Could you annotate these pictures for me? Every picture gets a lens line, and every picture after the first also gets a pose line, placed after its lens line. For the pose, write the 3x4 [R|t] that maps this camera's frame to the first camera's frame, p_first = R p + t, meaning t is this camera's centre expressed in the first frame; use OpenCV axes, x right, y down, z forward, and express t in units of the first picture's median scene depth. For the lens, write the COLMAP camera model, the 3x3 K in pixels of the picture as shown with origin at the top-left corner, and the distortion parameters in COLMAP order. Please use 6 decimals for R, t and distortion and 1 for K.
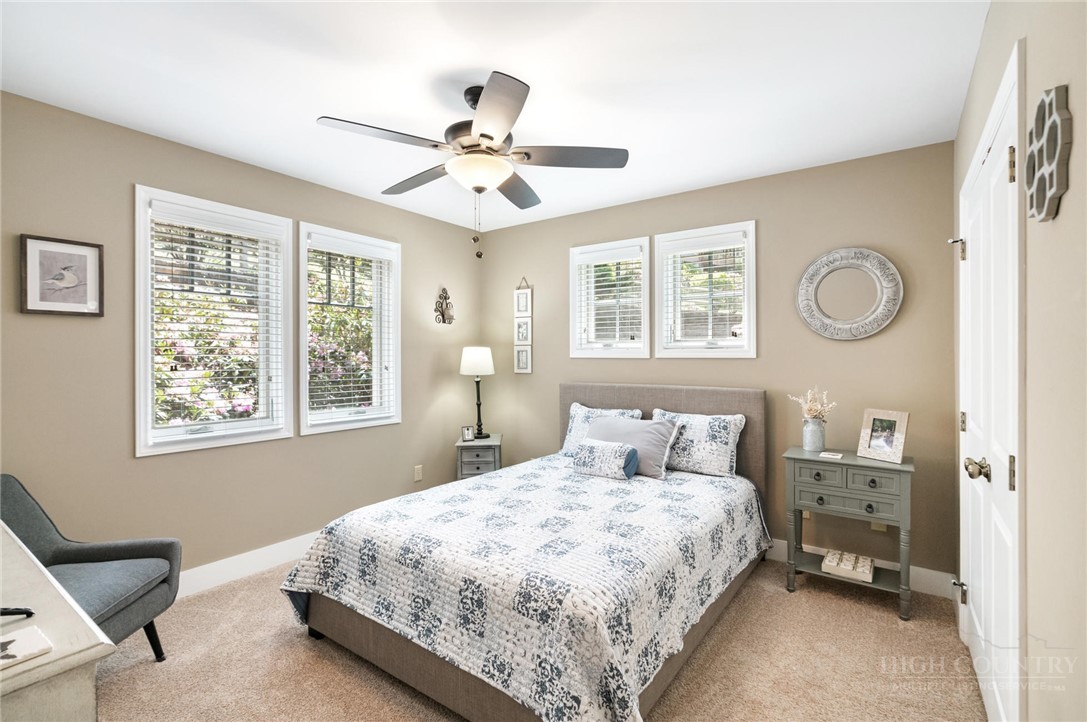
lens RADIAL K [[496.3, 0, 549.1], [0, 496.3, 356.9], [0, 0, 1]] dist [0.000258, 0.000463]
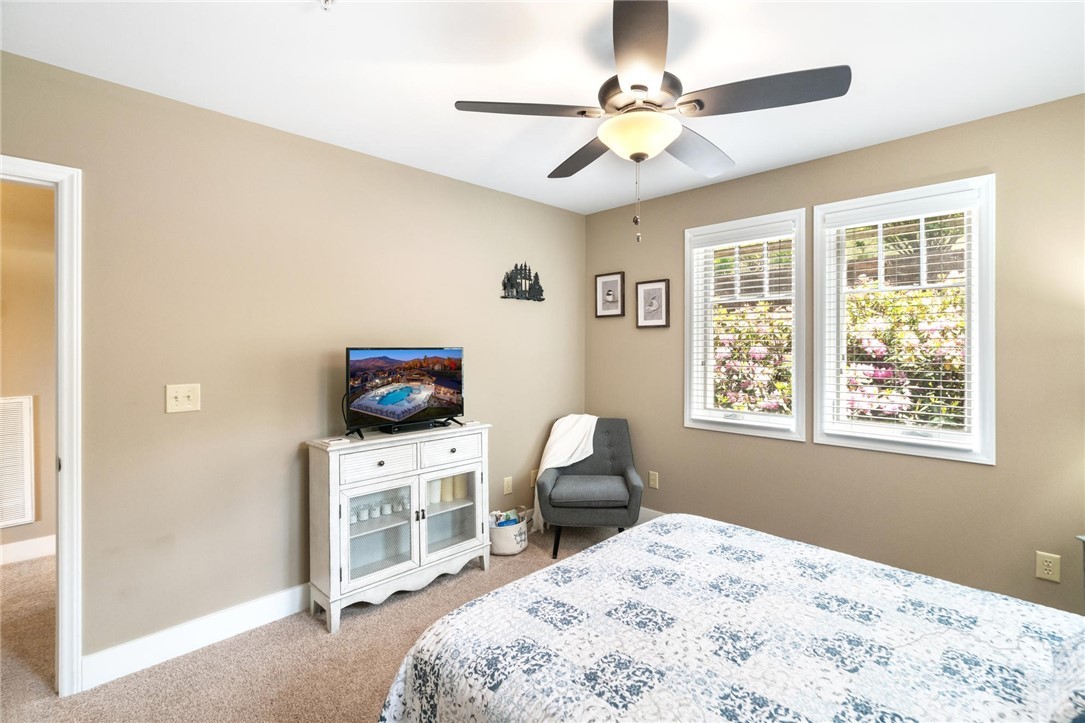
lens RADIAL K [[495.5, 0, 544.0], [0, 495.5, 335.5], [0, 0, 1]] dist [0.001476, 0.000345]
pose [[-0.161334, -0.026220, -0.986552, 0.618289], [-0.005115, 0.999656, -0.025732, -0.015177], [0.986887, 0.000895, -0.161412, 0.875561]]
